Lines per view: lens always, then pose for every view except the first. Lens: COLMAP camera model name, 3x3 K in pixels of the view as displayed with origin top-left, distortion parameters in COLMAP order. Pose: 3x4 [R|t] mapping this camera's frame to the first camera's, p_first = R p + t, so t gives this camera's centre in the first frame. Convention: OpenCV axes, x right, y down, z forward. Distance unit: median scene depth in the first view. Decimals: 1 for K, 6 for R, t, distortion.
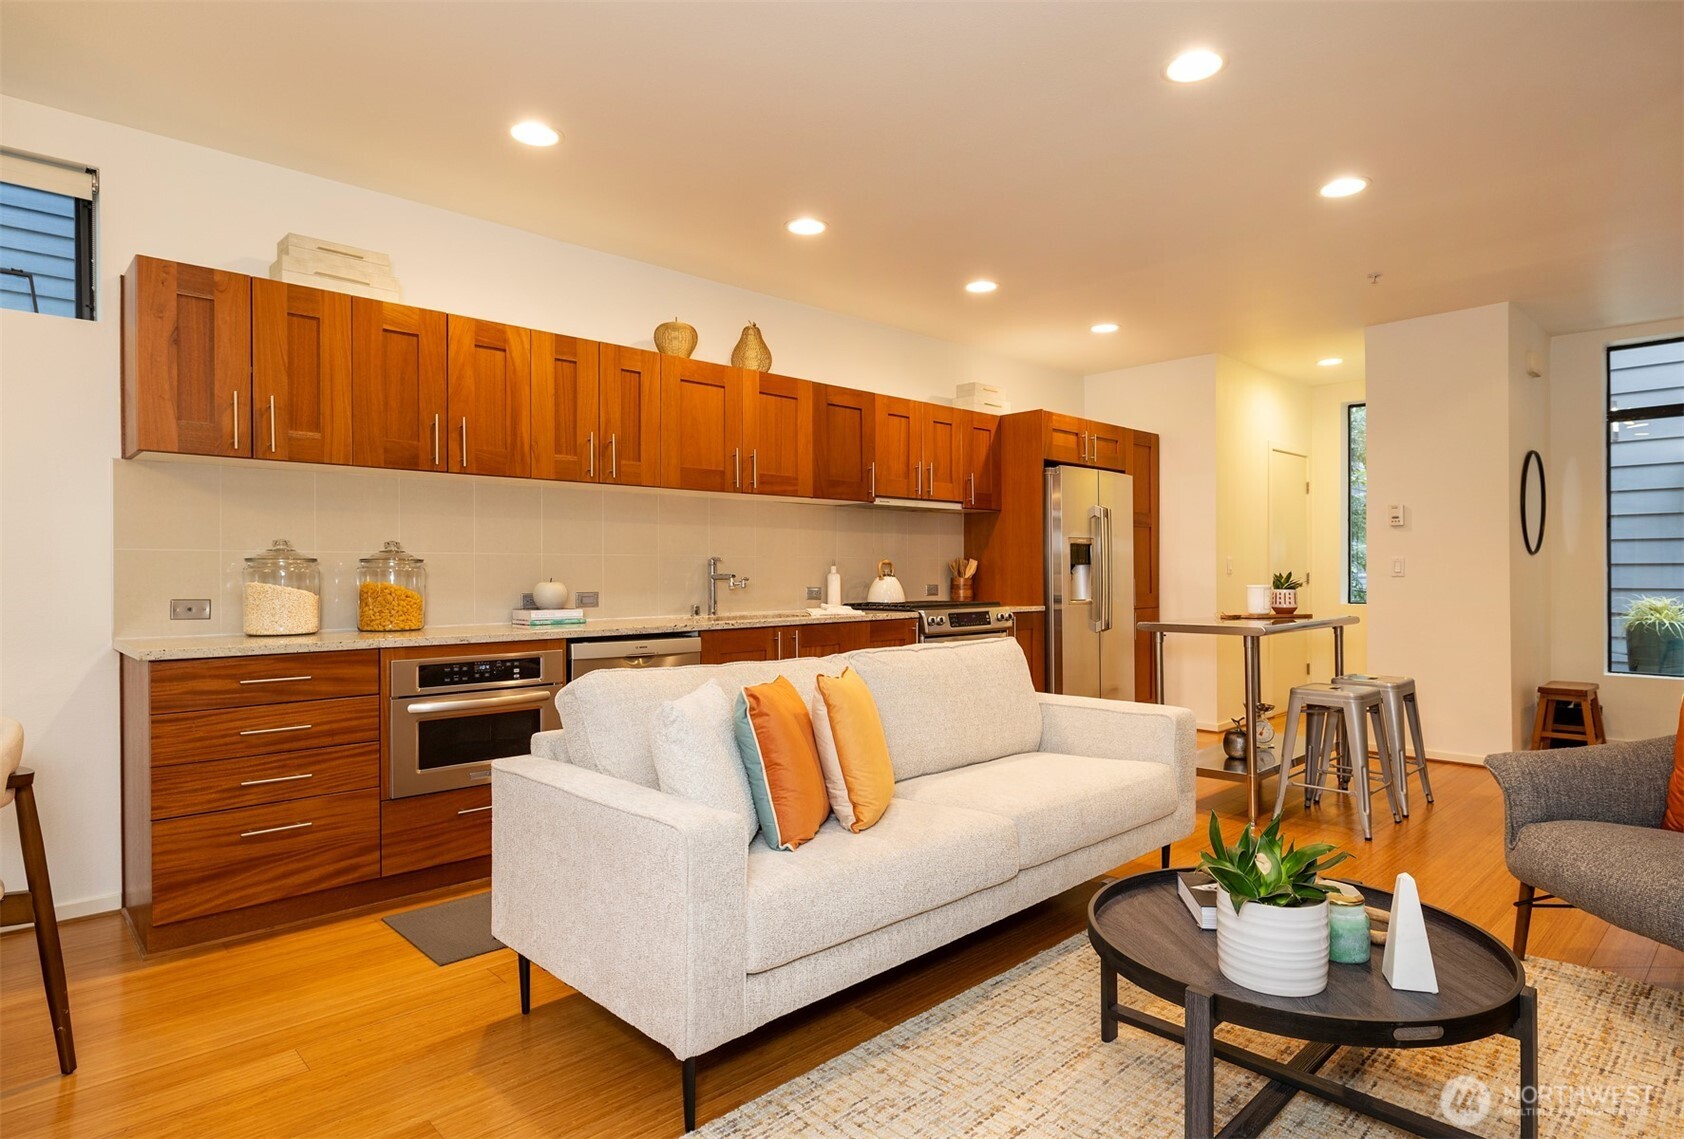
lens RADIAL K [[912.2, 0, 847.9], [0, 912.2, 576.4], [0, 0, 1]] dist [0.001143, -0.001322]
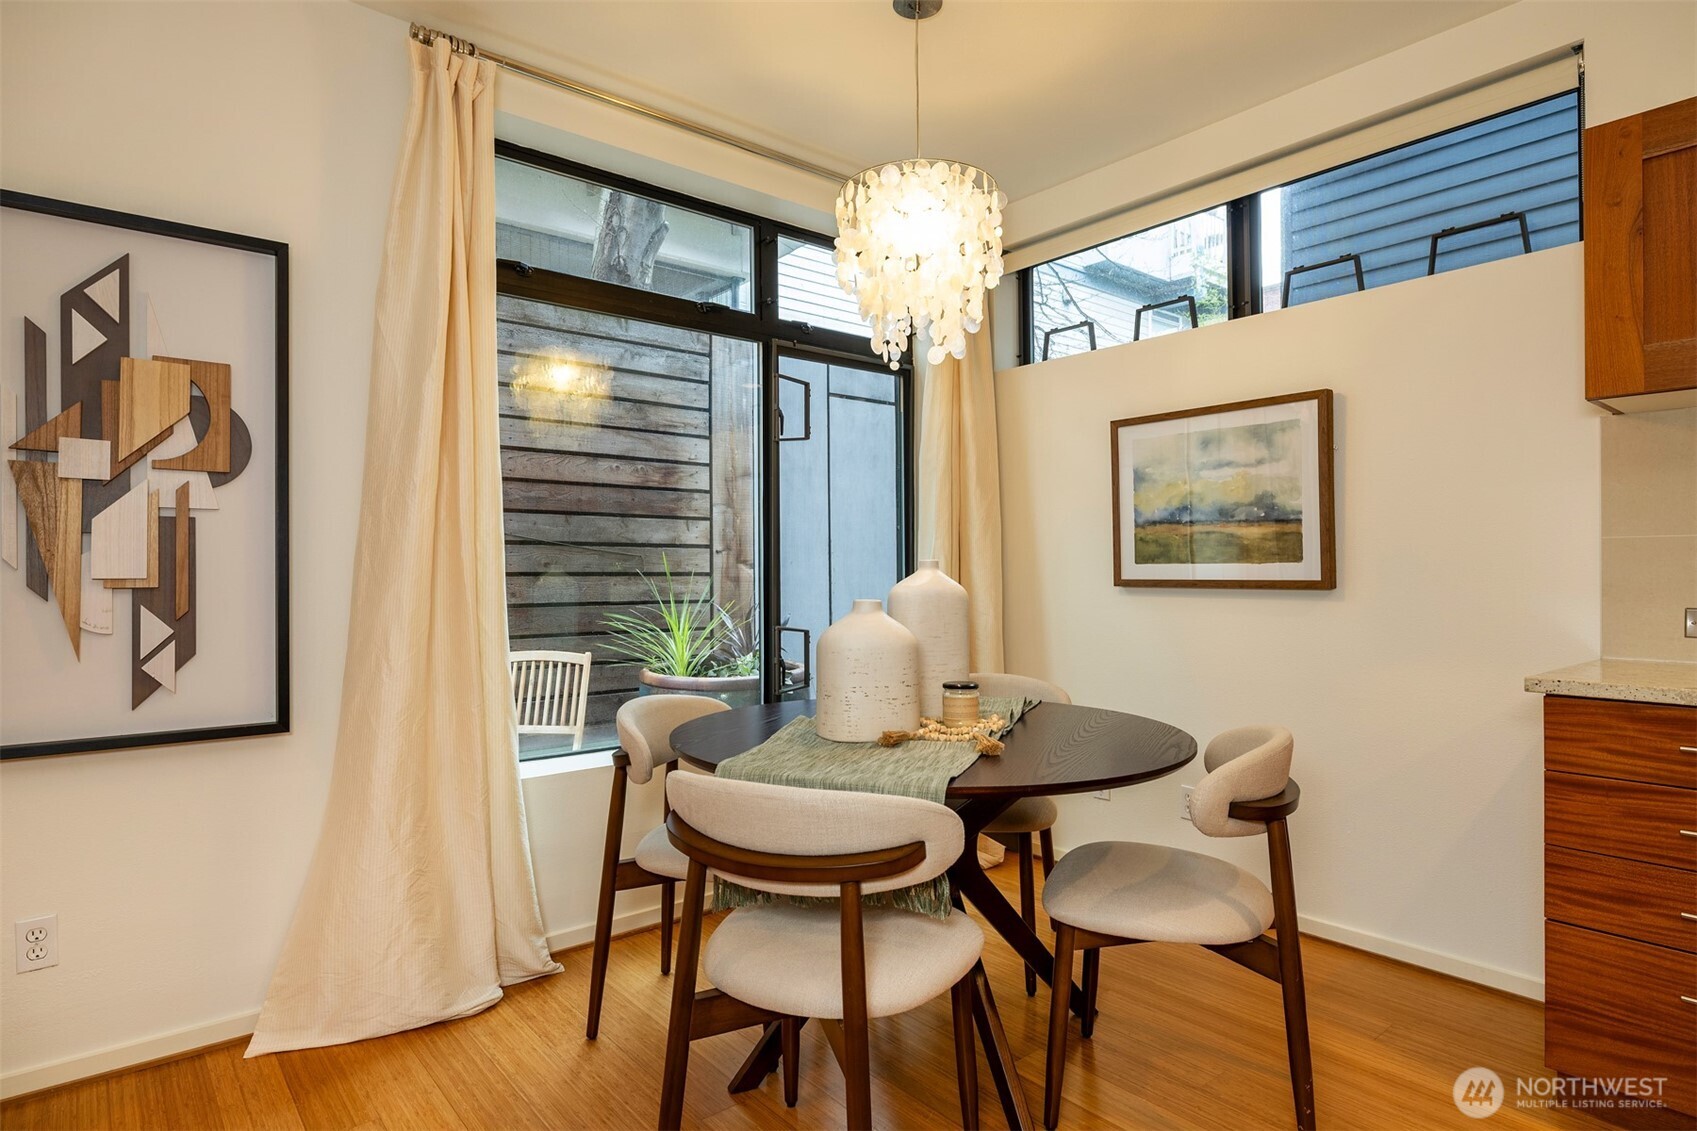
lens RADIAL K [[919.2, 0, 846.3], [0, 919.2, 571.3], [0, 0, 1]] dist [0.001143, -0.001322]
pose [[-0.068686, 0.003966, -0.997630, -0.007463], [0.000848, 0.999992, 0.003917, -0.004814], [0.997638, -0.000577, -0.068689, 0.394412]]
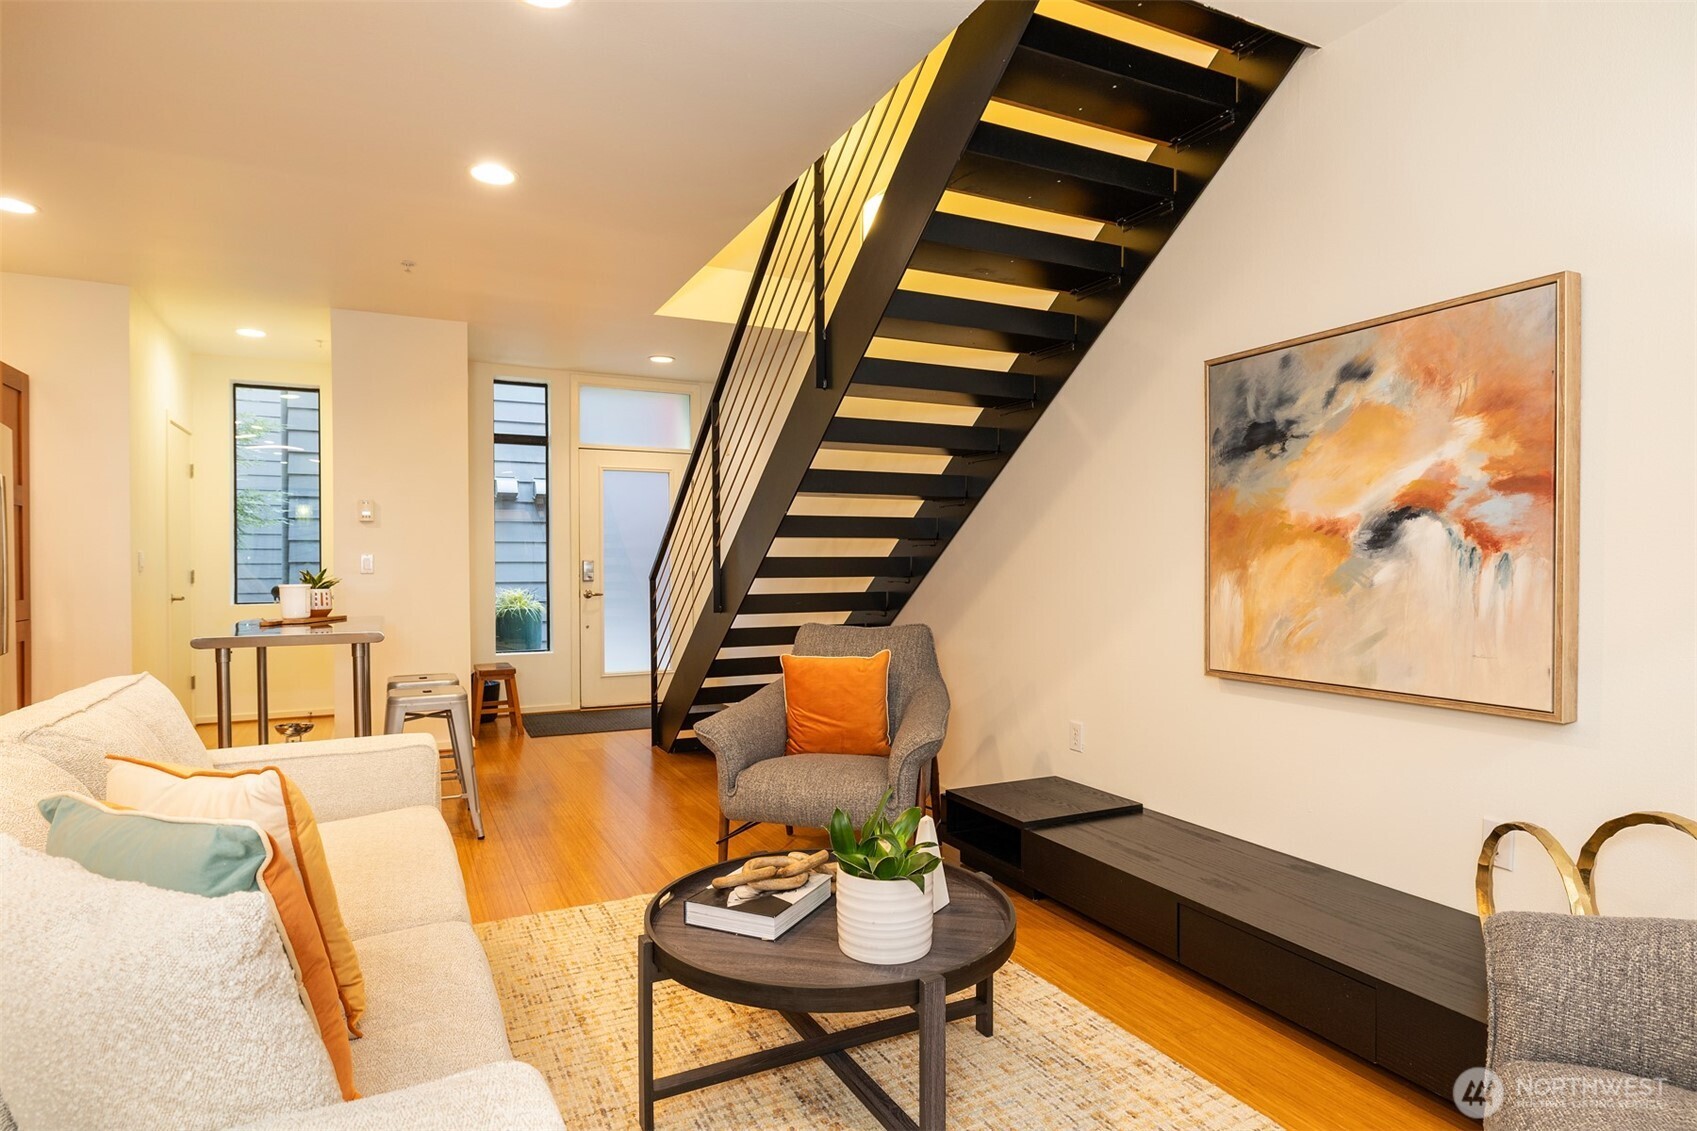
lens RADIAL K [[919.2, 0, 841.6], [0, 919.2, 570.2], [0, 0, 1]] dist [0.001143, -0.001322]
pose [[0.297566, -0.001370, 0.954700, -0.306068], [0.004983, 0.999988, -0.000118, -0.001629], [-0.954688, 0.004792, 0.297570, 0.376187]]
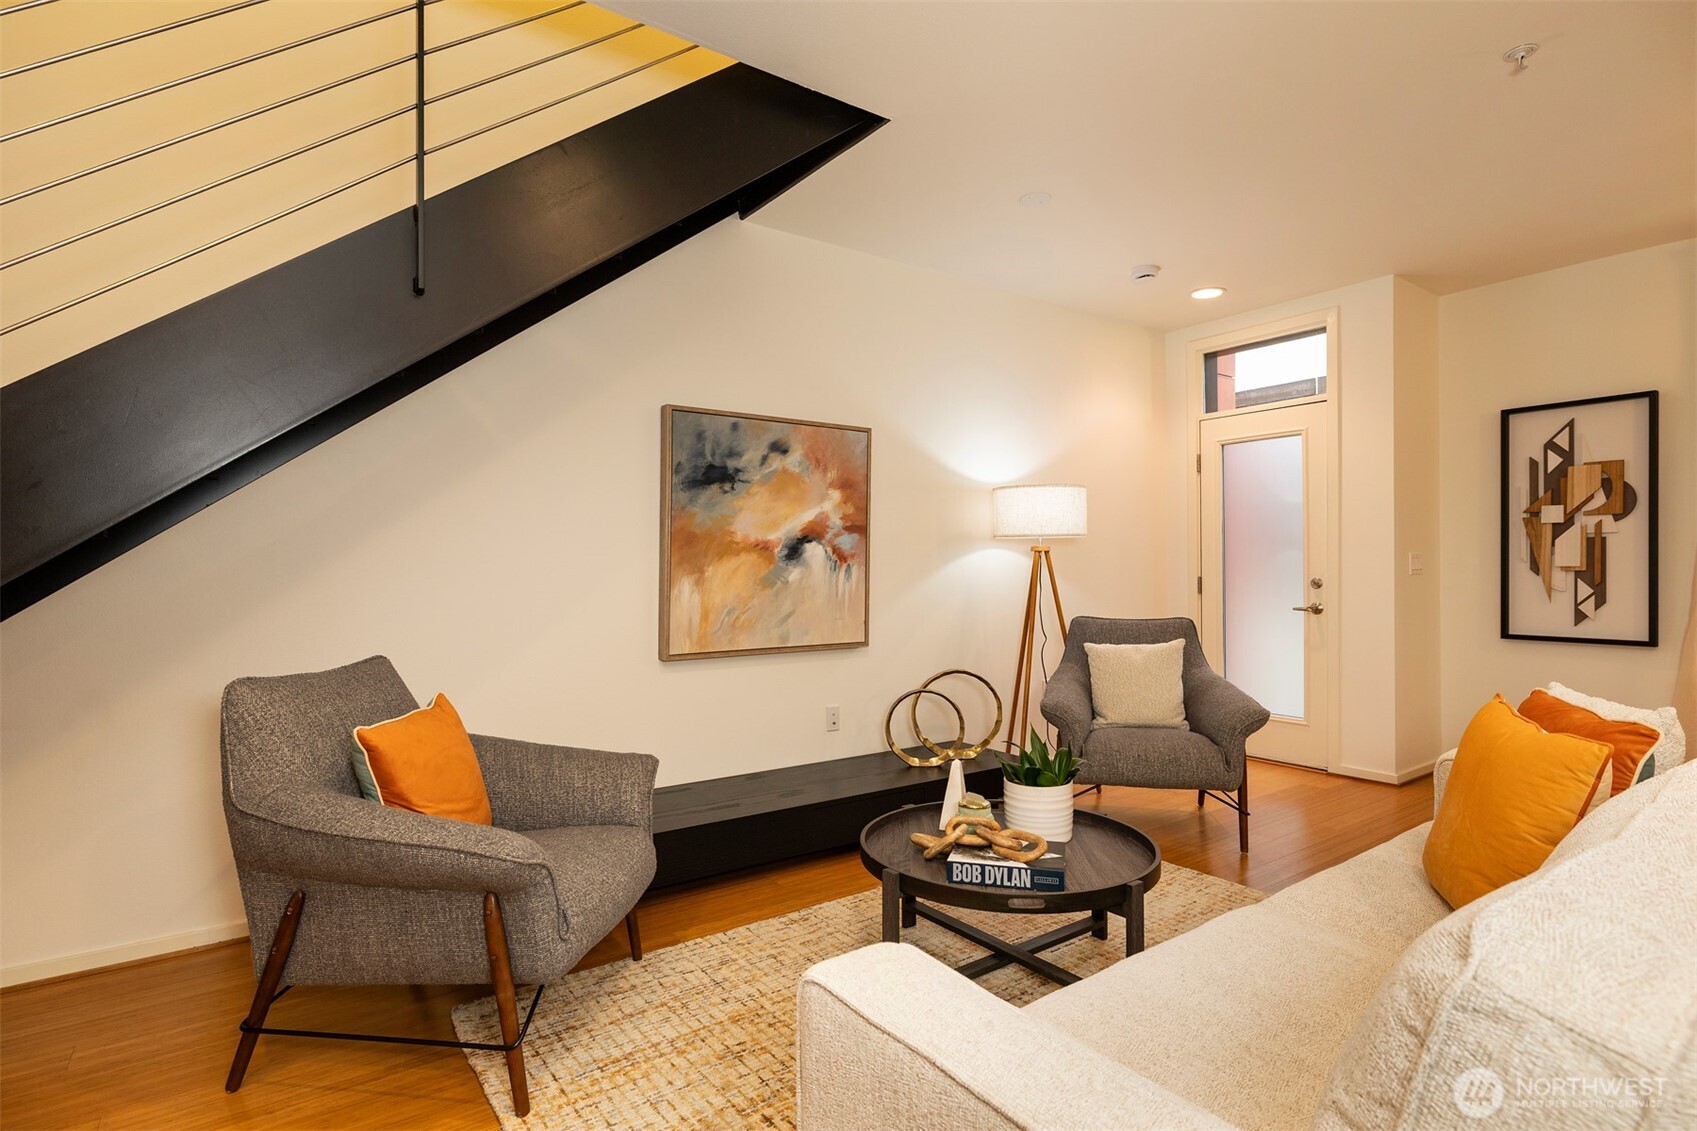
lens RADIAL K [[851.0, 0, 842.1], [0, 851.0, 565.9], [0, 0, 1]] dist [-0.003969, 0.001482]
pose [[-0.989523, 0.009407, 0.144069, 0.302244], [0.009351, 0.999956, -0.001069, -0.007278], [-0.144073, 0.000289, -0.989567, 1.280782]]
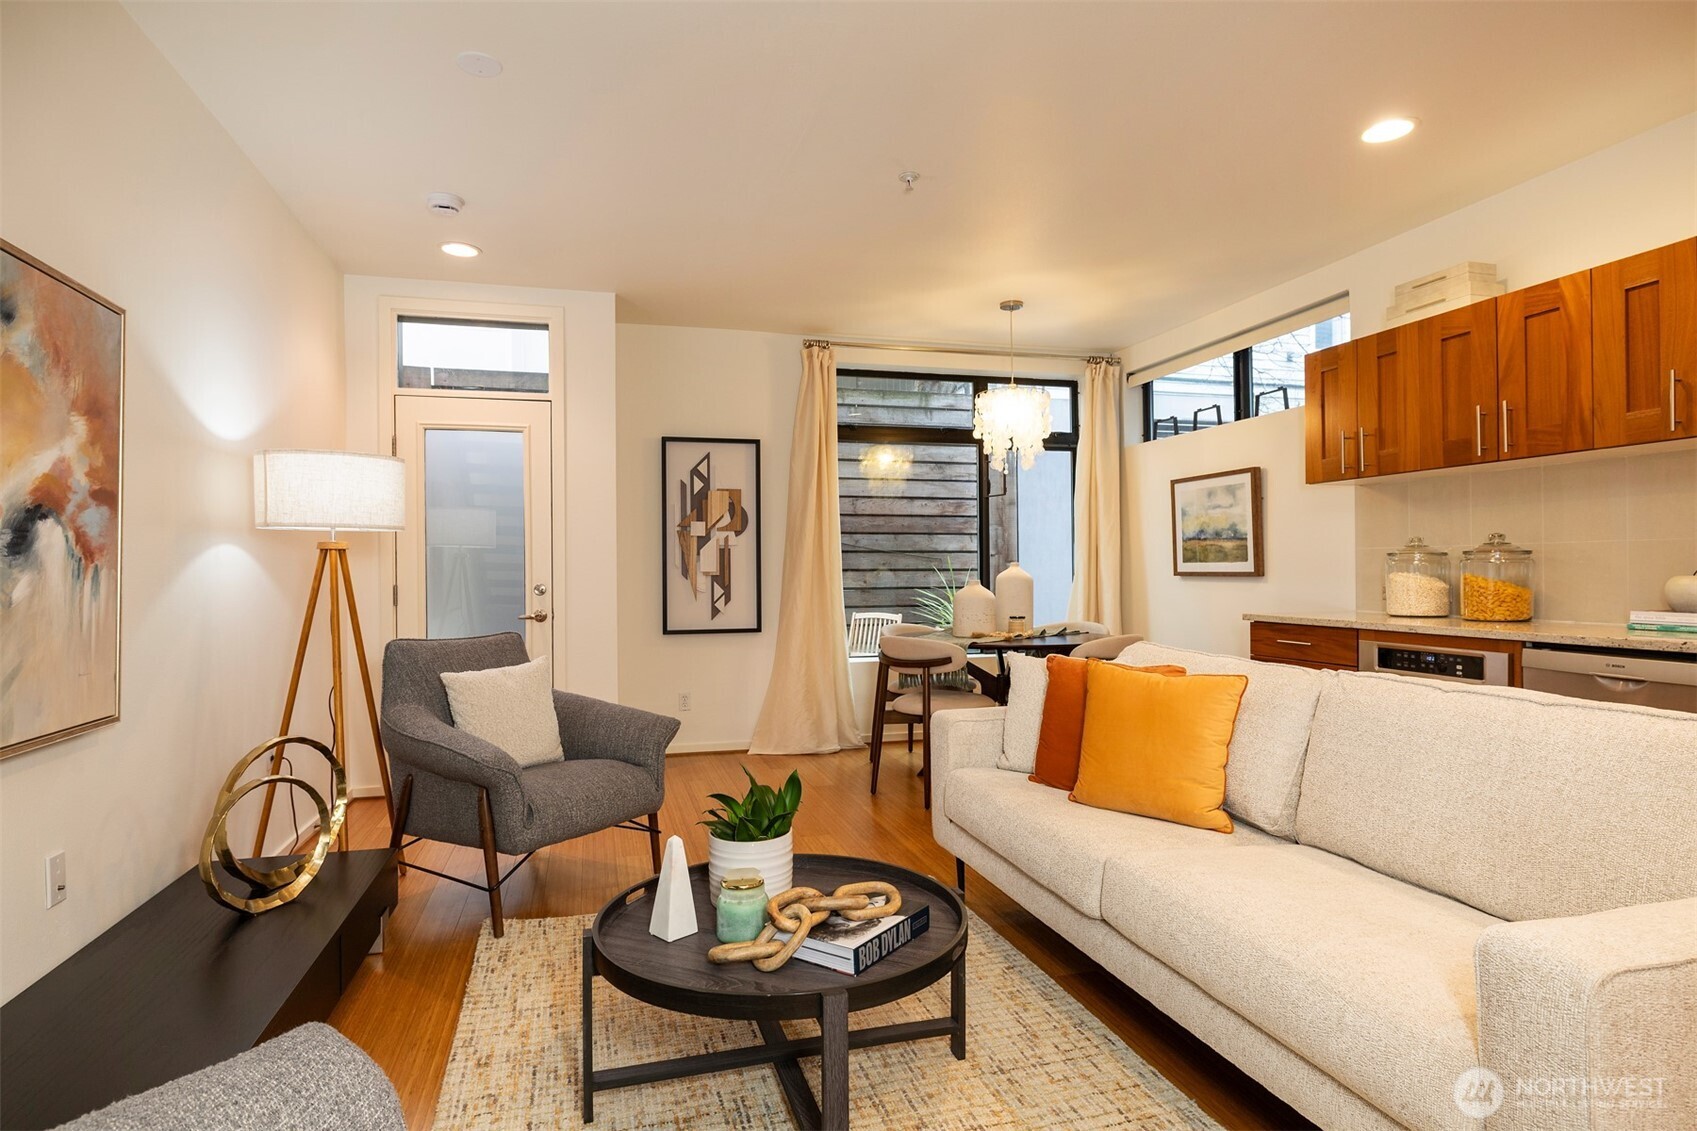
lens RADIAL K [[919.2, 0, 847.6], [0, 919.2, 569.4], [0, 0, 1]] dist [0.001143, -0.001322]
pose [[-0.470310, 0.006463, -0.882478, 0.783635], [0.006582, 0.999971, 0.003816, -0.006998], [0.882477, -0.004014, -0.470339, 0.888227]]
